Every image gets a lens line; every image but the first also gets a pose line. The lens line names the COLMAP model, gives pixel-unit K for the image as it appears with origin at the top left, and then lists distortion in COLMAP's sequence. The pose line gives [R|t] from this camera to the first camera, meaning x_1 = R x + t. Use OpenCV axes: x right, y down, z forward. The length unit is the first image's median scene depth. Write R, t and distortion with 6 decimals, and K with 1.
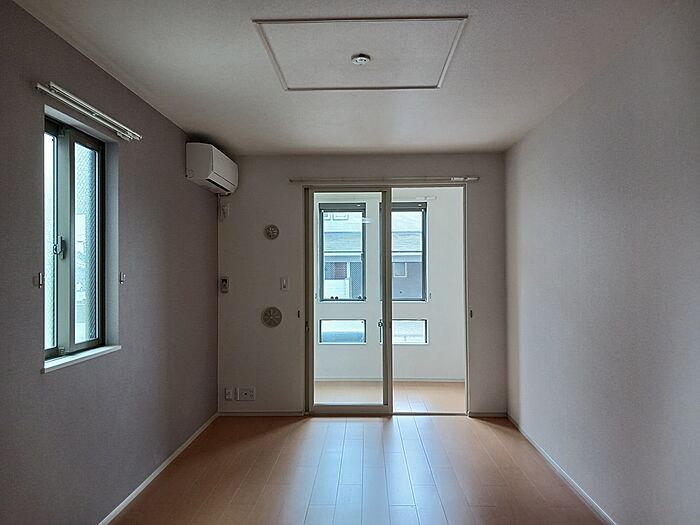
lens RADIAL K [[553.9, 0, 350.0], [0, 553.9, 262.5], [0, 0, 1]] dist [0.008682, 0.004535]
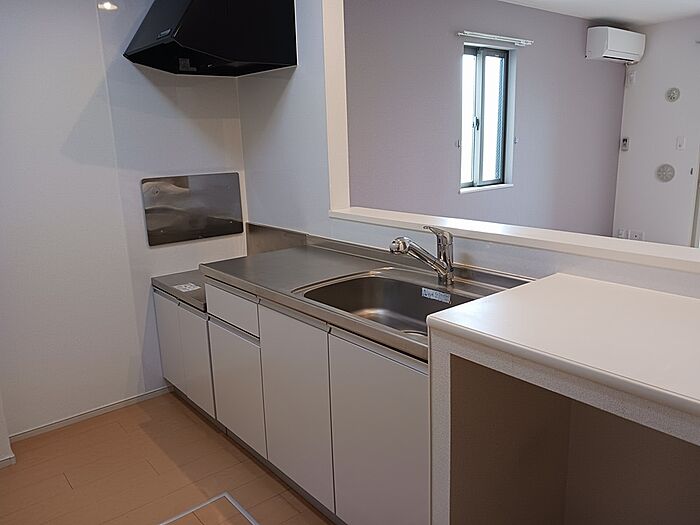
lens RADIAL K [[553.9, 0, 350.0], [0, 553.9, 262.5], [0, 0, 1]] dist [0.008682, 0.004535]
pose [[0.672910, 0.160061, -0.722200, 0.459305], [0.031008, 0.969348, 0.243729, -0.035997], [0.739074, -0.186402, 0.647320, -0.418686]]
